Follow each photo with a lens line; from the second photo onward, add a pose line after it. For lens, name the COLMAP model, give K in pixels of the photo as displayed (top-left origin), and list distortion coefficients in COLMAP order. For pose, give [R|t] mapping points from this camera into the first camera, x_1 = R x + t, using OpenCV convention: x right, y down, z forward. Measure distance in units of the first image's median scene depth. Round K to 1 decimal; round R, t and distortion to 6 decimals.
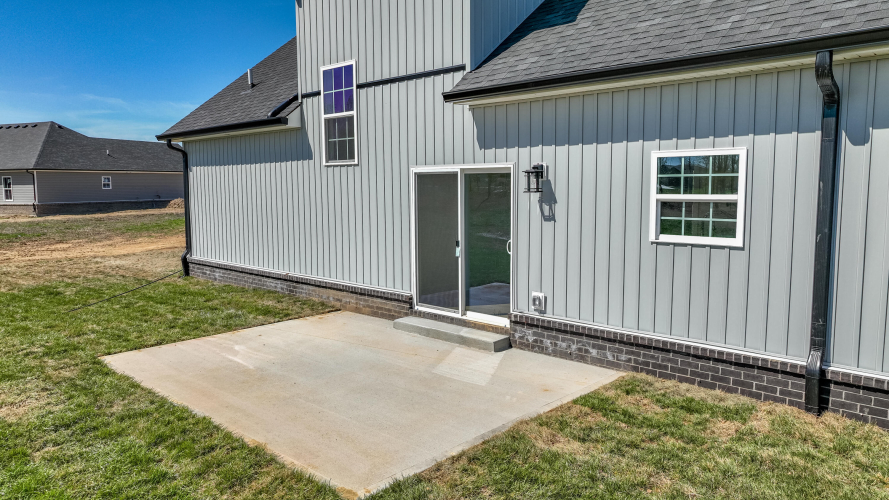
lens RADIAL K [[623.4, 0, 444.5], [0, 623.4, 250.0], [0, 0, 1]] dist [0.000683, 0.003958]
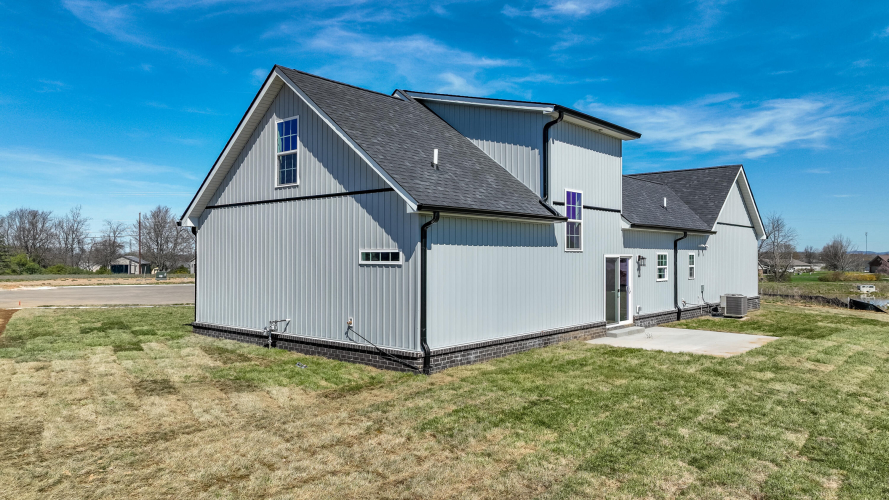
lens RADIAL K [[623.4, 0, 444.5], [0, 623.4, 250.0], [0, 0, 1]] dist [0.000683, 0.003958]
pose [[-0.052308, 0.016086, 0.998501, -2.211052], [0.102495, 0.994676, -0.010655, -0.197600], [-0.993357, 0.101784, -0.053678, 1.787365]]
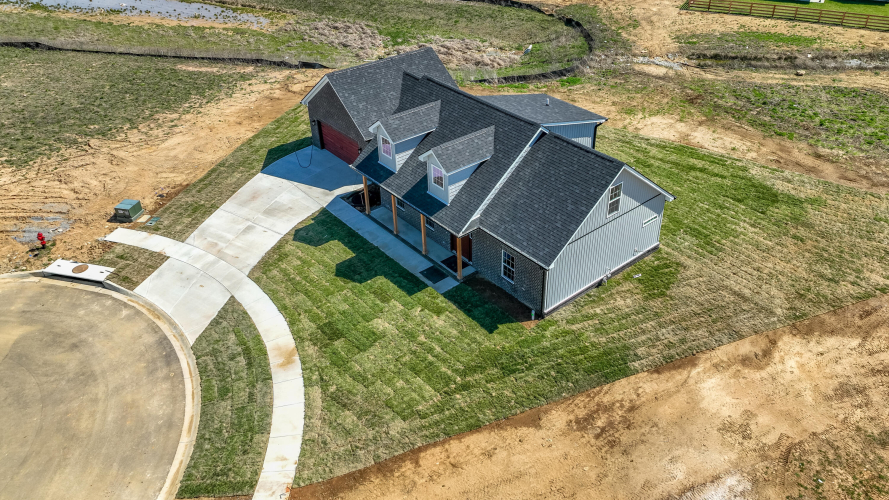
lens RADIAL K [[658.5, 0, 476.5], [0, 658.5, 249.5], [0, 0, 1]] dist [0.002787, 0.006171]
pose [[-0.996560, -0.037237, 0.074042, 0.121772], [0.019972, 0.759161, 0.650597, -2.764809], [-0.080436, 0.649837, -0.755805, 5.165795]]
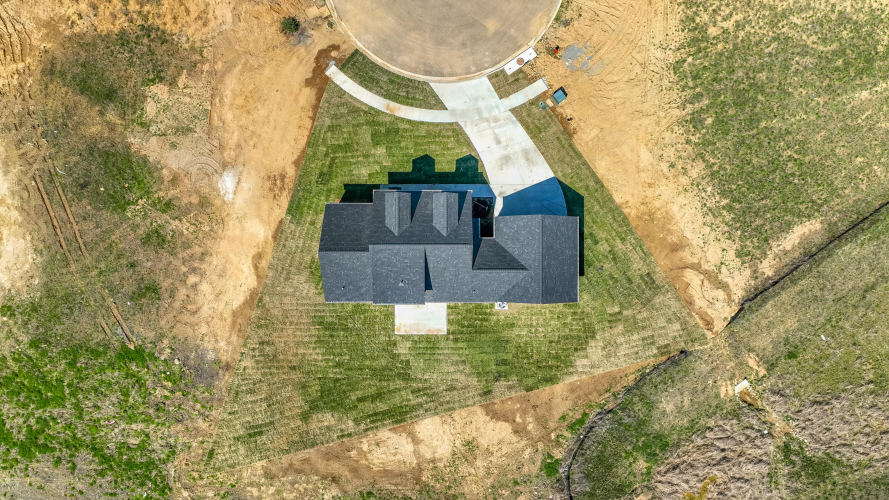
lens RADIAL K [[623.4, 0, 444.5], [0, 623.4, 250.0], [0, 0, 1]] dist [0.000683, 0.003958]
pose [[0.717864, -0.695750, 0.024574, 0.435758], [0.063496, 0.100583, 0.992900, -7.510273], [-0.693282, -0.711207, 0.116382, 0.373344]]
